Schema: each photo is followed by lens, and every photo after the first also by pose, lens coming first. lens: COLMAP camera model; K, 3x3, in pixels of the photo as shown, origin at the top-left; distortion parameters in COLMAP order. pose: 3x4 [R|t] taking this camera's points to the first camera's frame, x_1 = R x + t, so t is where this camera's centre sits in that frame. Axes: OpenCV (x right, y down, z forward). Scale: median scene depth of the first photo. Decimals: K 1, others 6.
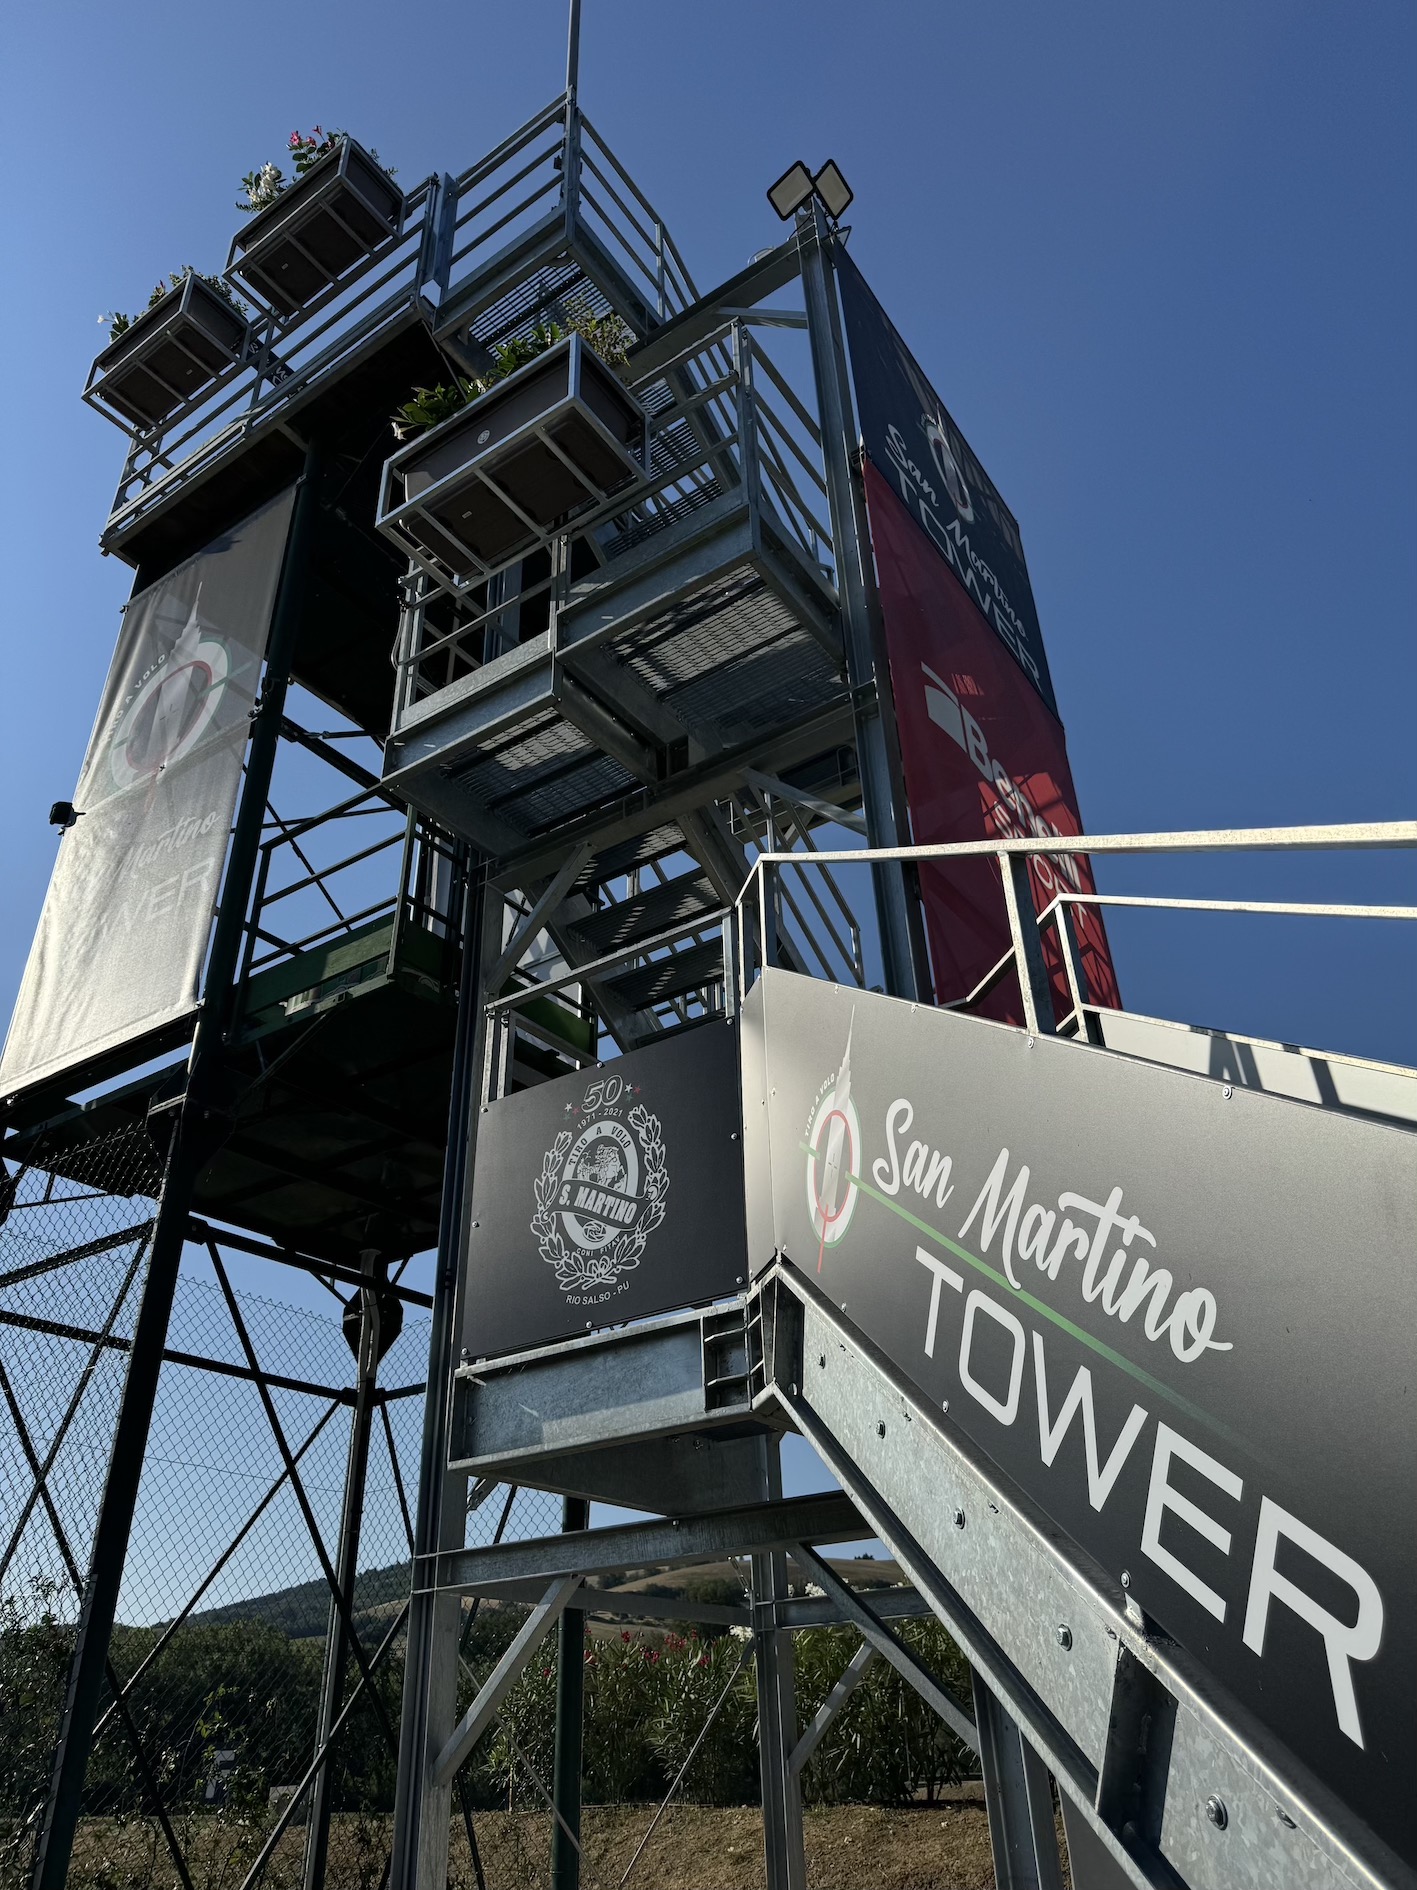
lens RADIAL K [[1318.5, 0, 704.9], [0, 1318.5, 936.6], [0, 0, 1]] dist [0.098304, -0.141639]
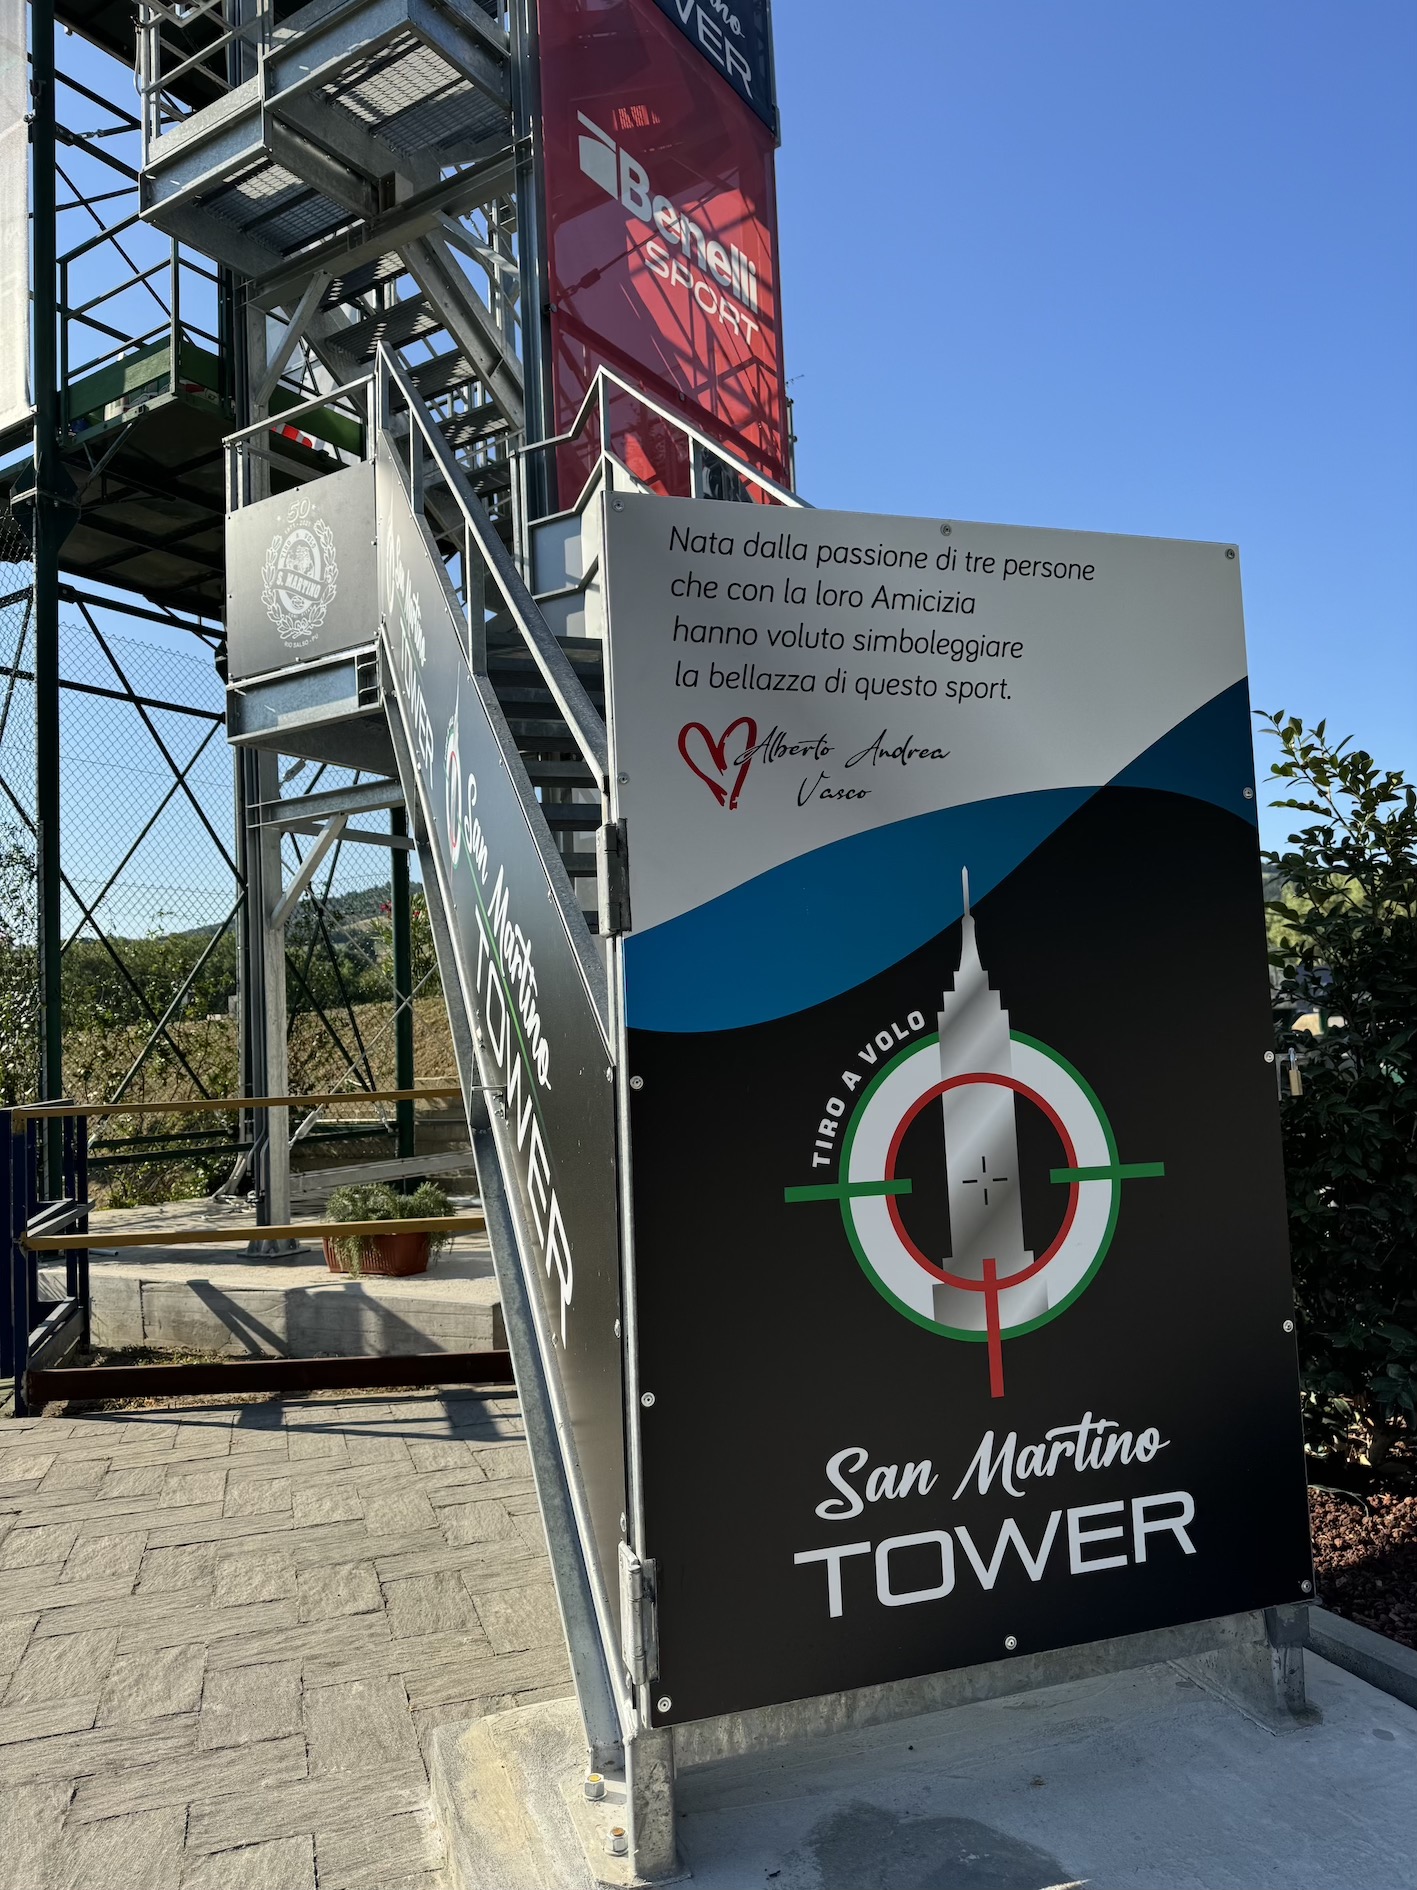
lens RADIAL K [[1335.1, 0, 695.3], [0, 1335.1, 942.3], [0, 0, 1]] dist [0.040958, -0.050806]
pose [[0.999405, -0.012599, 0.032112, 0.207215], [-0.003740, 0.885844, 0.463967, -0.101710], [-0.034292, -0.463811, 0.885270, -0.388687]]
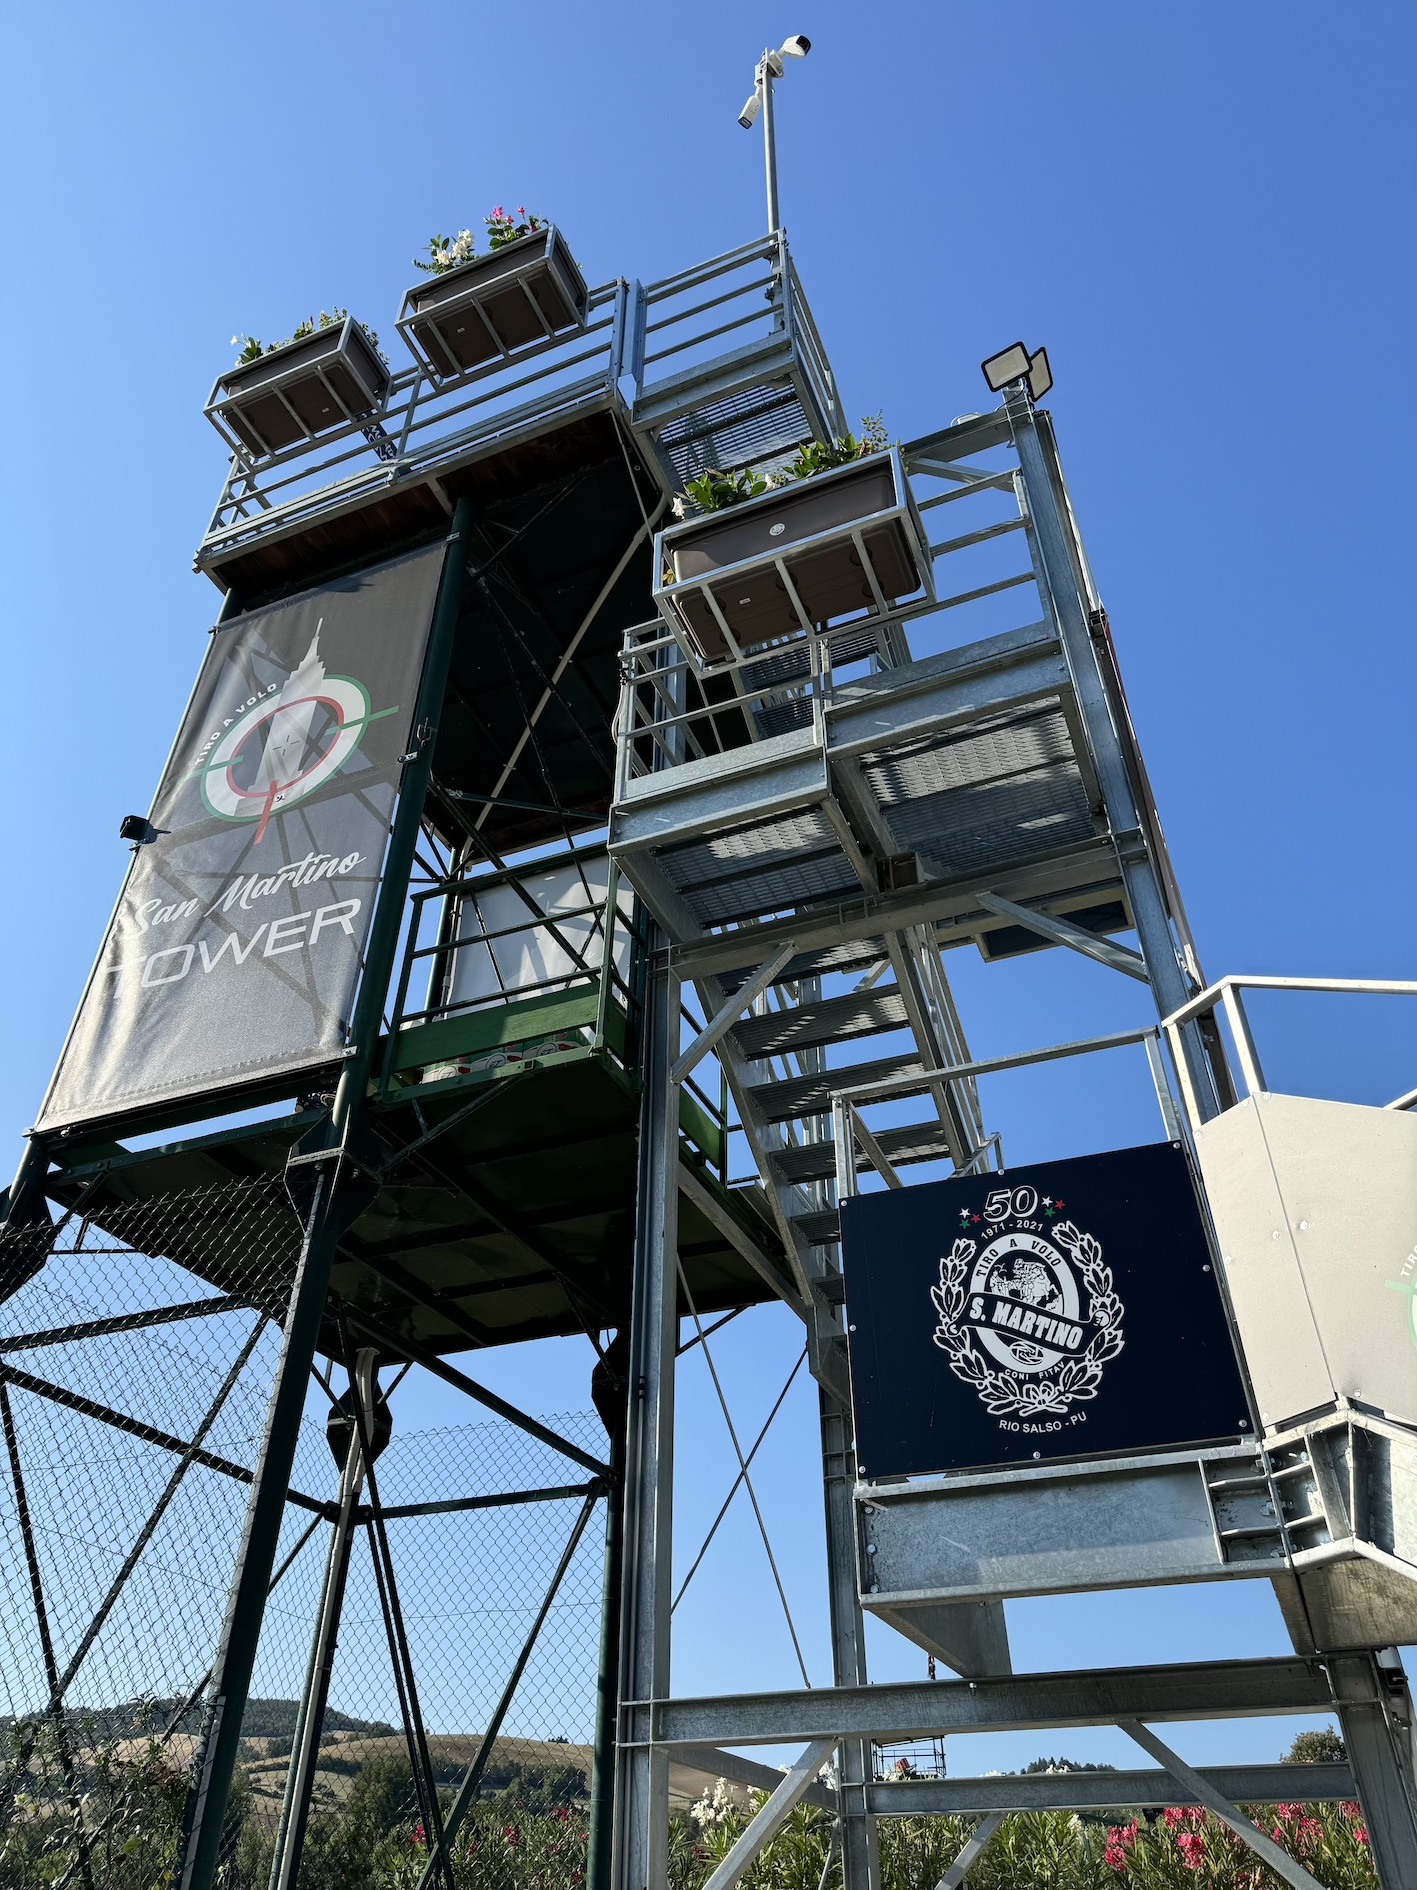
lens RADIAL K [[1312.2, 0, 707.9], [0, 1312.2, 934.4], [0, 0, 1]] dist [0.118259, -0.193782]
pose [[0.978401, 0.154039, 0.137851, -0.291929], [-0.138379, 0.983467, -0.116807, 0.045691], [-0.153565, 0.095208, 0.983541, 0.056465]]
